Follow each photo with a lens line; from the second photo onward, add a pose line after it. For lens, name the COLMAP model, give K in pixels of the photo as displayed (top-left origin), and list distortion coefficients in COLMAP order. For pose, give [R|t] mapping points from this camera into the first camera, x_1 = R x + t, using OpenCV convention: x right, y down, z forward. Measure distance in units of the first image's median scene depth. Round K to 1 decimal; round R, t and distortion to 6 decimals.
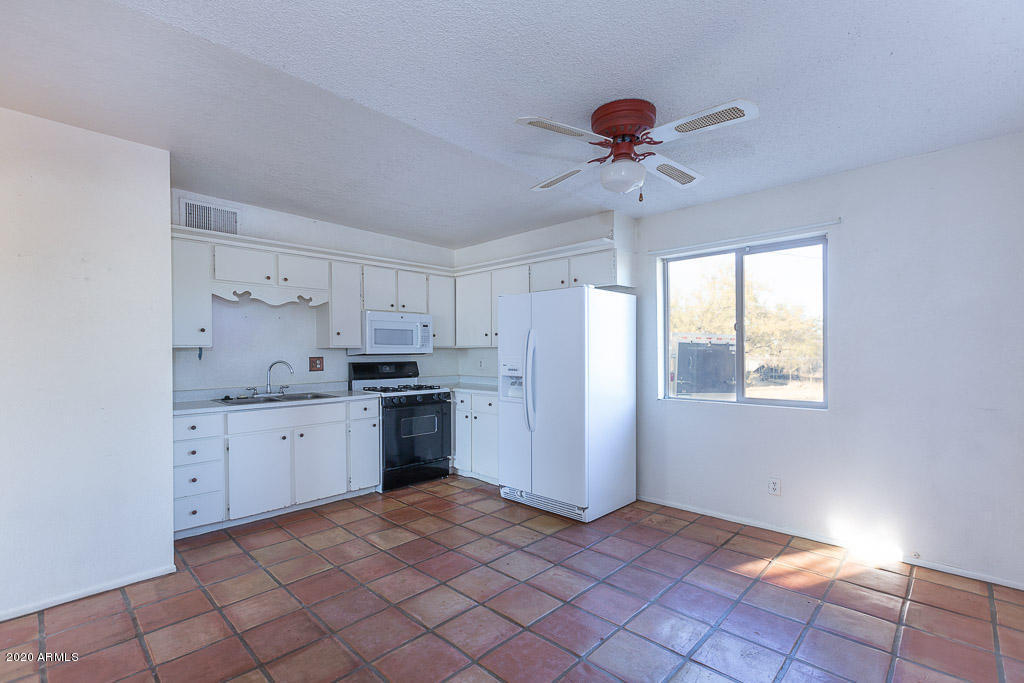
lens RADIAL K [[464.9, 0, 511.9], [0, 464.9, 355.9], [0, 0, 1]] dist [-0.030687, 0.007329]
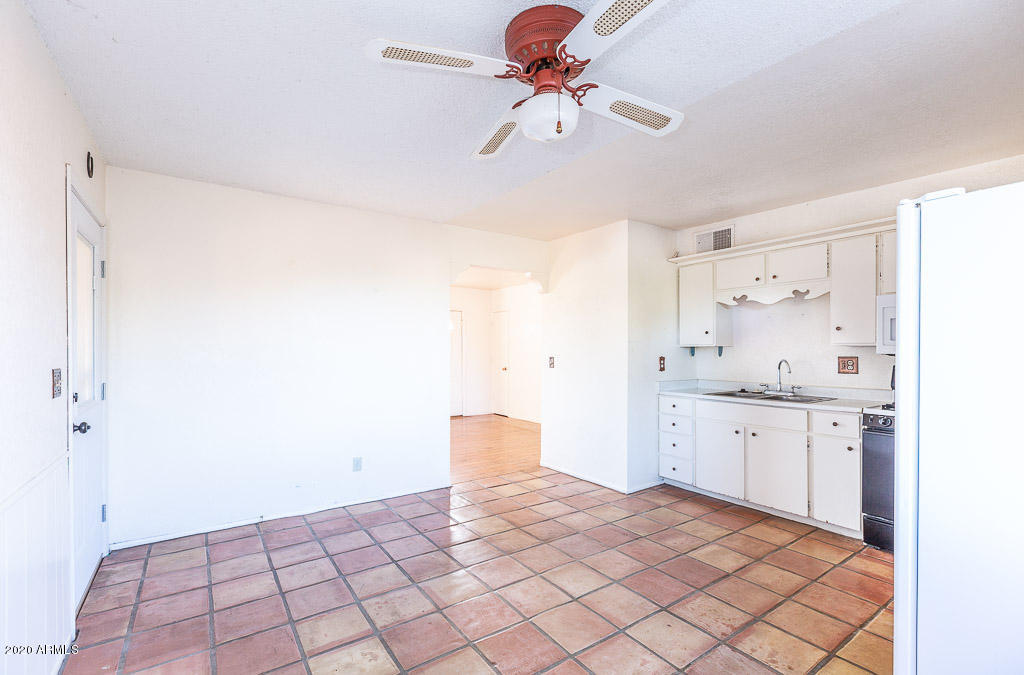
lens RADIAL K [[454.1, 0, 511.5], [0, 454.1, 349.5], [0, 0, 1]] dist [0.000281, -0.000148]
pose [[-0.200118, 0.005739, -0.979755, 0.671302], [-0.011397, 0.999902, 0.008185, -0.013950], [0.979706, 0.012804, -0.200033, 0.754831]]
